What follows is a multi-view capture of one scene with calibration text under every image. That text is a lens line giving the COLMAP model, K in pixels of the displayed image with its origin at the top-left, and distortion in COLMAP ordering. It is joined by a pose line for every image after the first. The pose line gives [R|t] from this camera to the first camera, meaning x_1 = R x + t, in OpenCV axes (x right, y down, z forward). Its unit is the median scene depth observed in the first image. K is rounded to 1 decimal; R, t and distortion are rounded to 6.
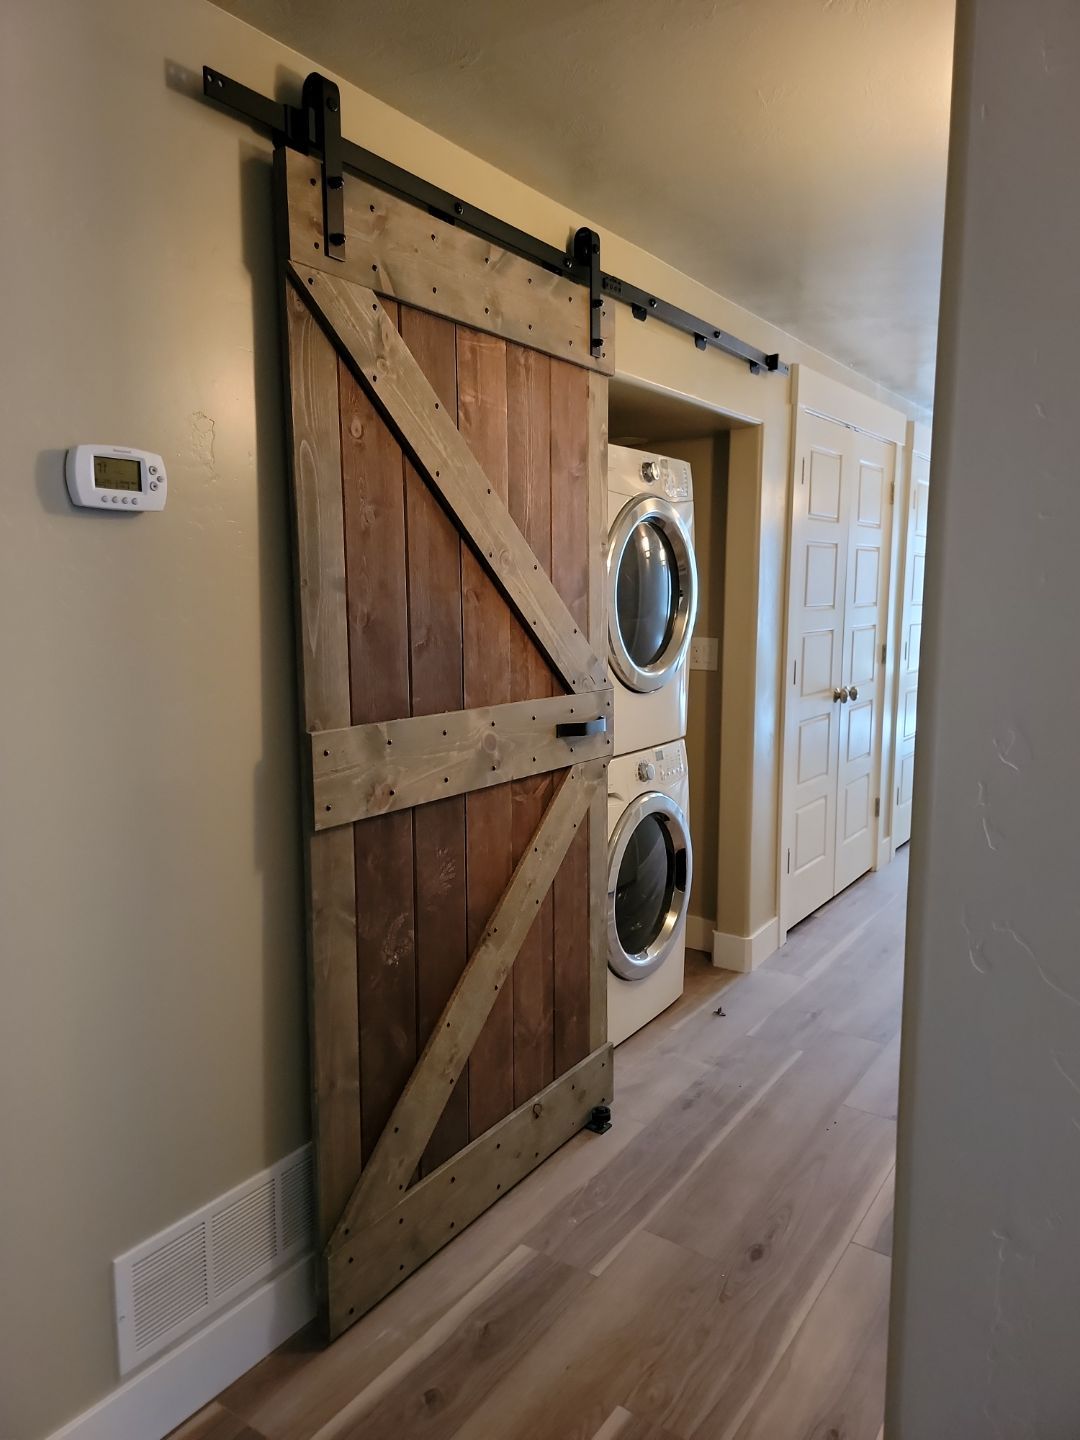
lens RADIAL K [[936.2, 0, 540.0], [0, 936.2, 720.0], [0, 0, 1]] dist [0.038999, -0.001722]
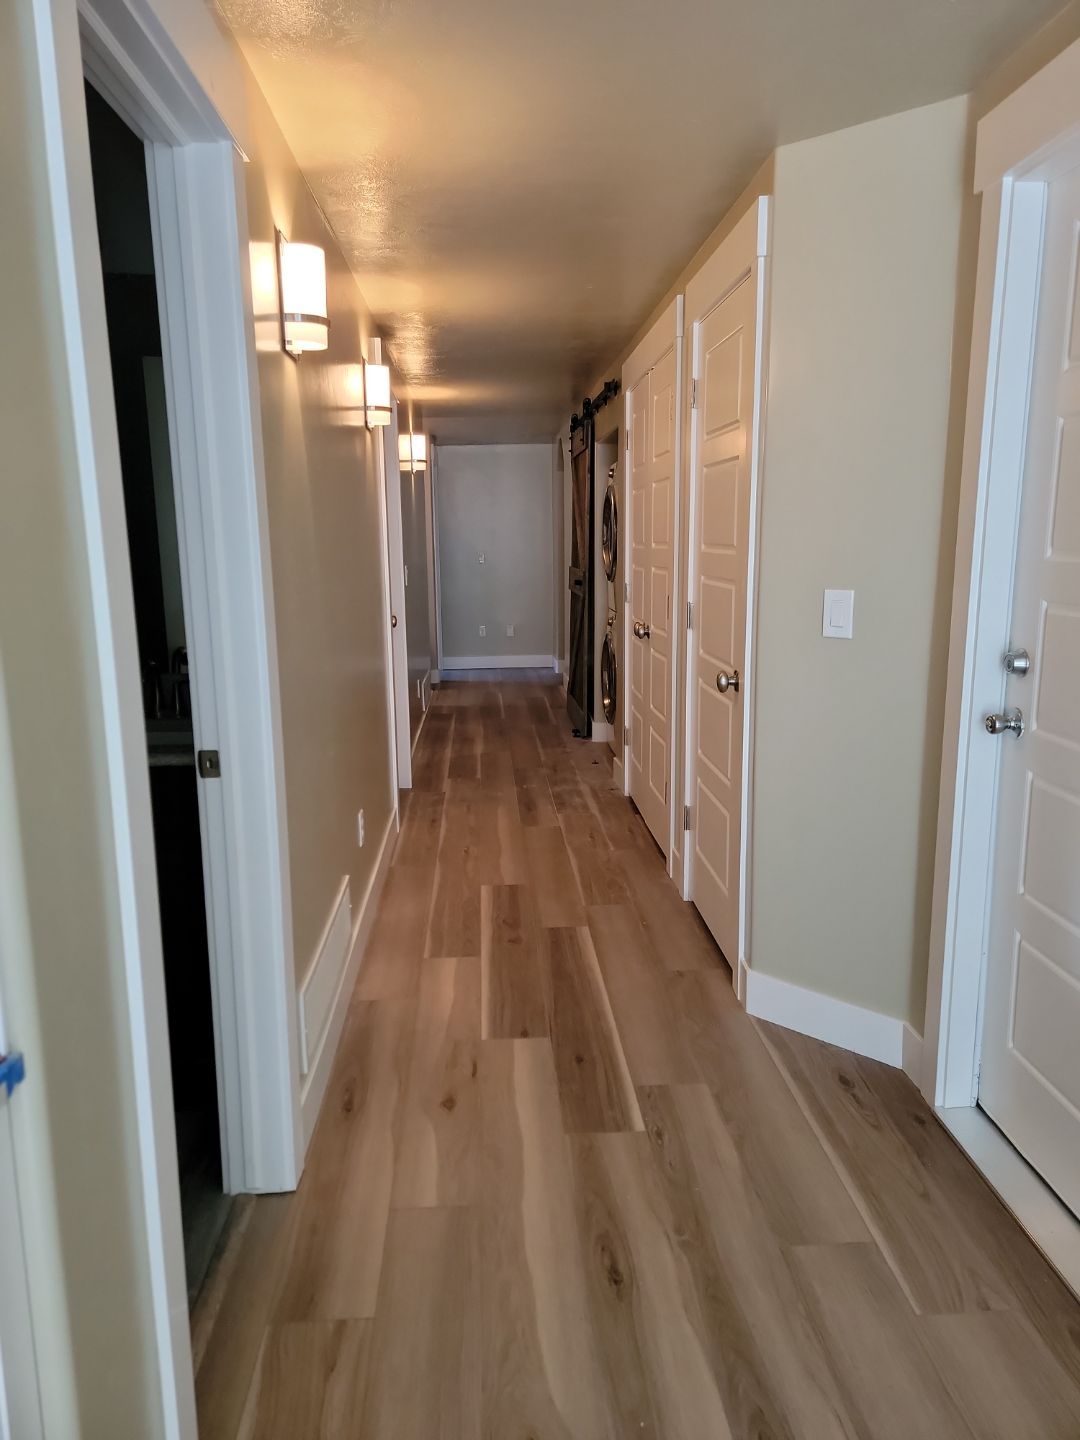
lens RADIAL K [[993.8, 0, 540.0], [0, 993.8, 720.0], [0, 0, 1]] dist [0.037184, -0.004405]
pose [[-0.773420, 0.128954, -0.620639, 2.028677], [-0.070338, 0.955585, 0.286200, -0.442015], [0.629979, 0.265007, -0.729998, 3.213336]]
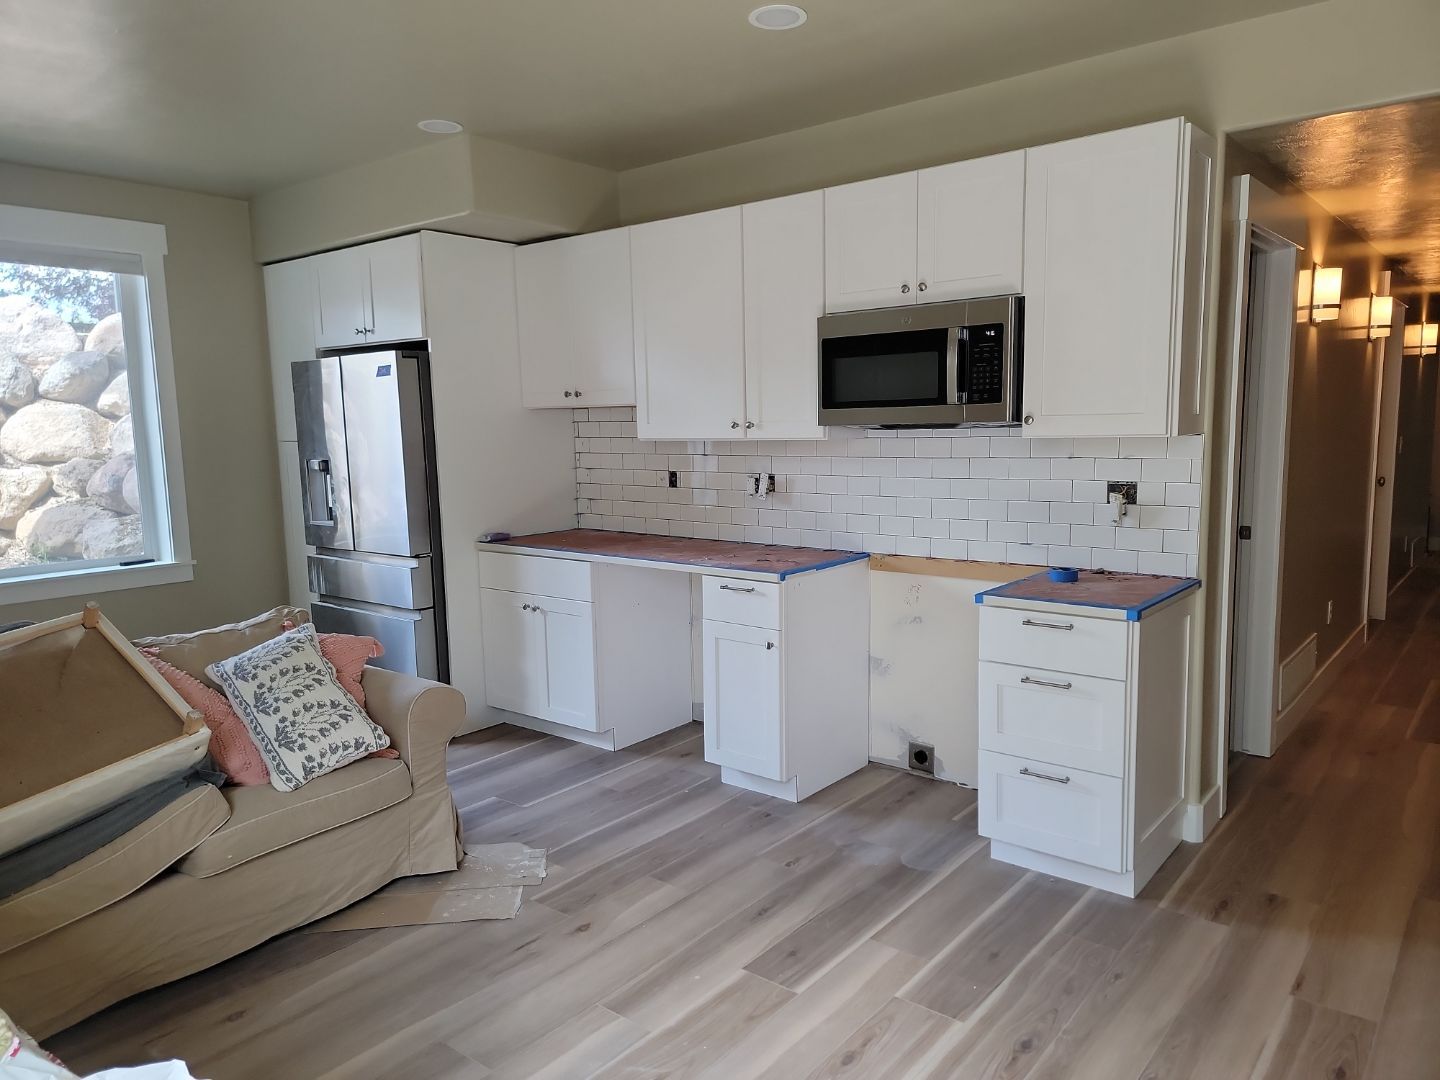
lens RADIAL K [[1006.2, 0, 722.4], [0, 1006.2, 548.1], [0, 0, 1]] dist [0.035235, 0.002696]
pose [[-0.998194, 0.020232, 0.056557, 2.554456], [0.034304, 0.964927, 0.260268, -0.622494], [-0.049307, 0.261738, -0.963879, 4.221646]]
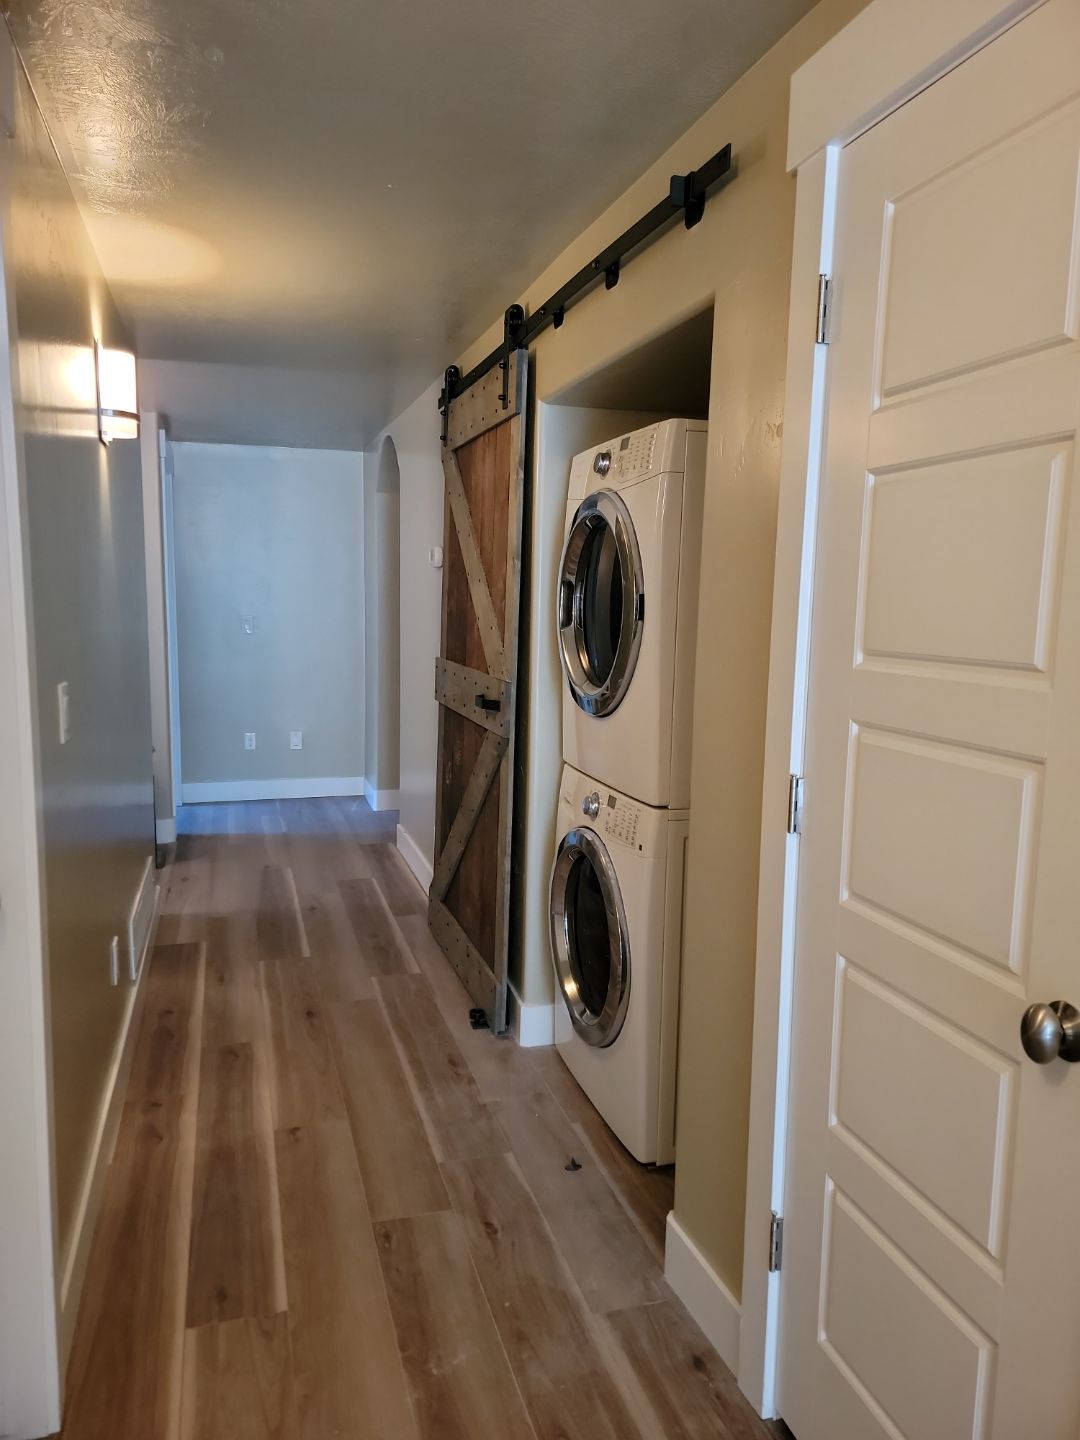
lens RADIAL K [[993.8, 0, 540.0], [0, 993.8, 720.0], [0, 0, 1]] dist [0.037184, -0.004405]
pose [[-0.598105, 0.097953, -0.795409, 1.124863], [-0.125849, 0.968709, 0.213927, -0.278185], [0.791475, 0.228052, -0.567063, 1.885314]]
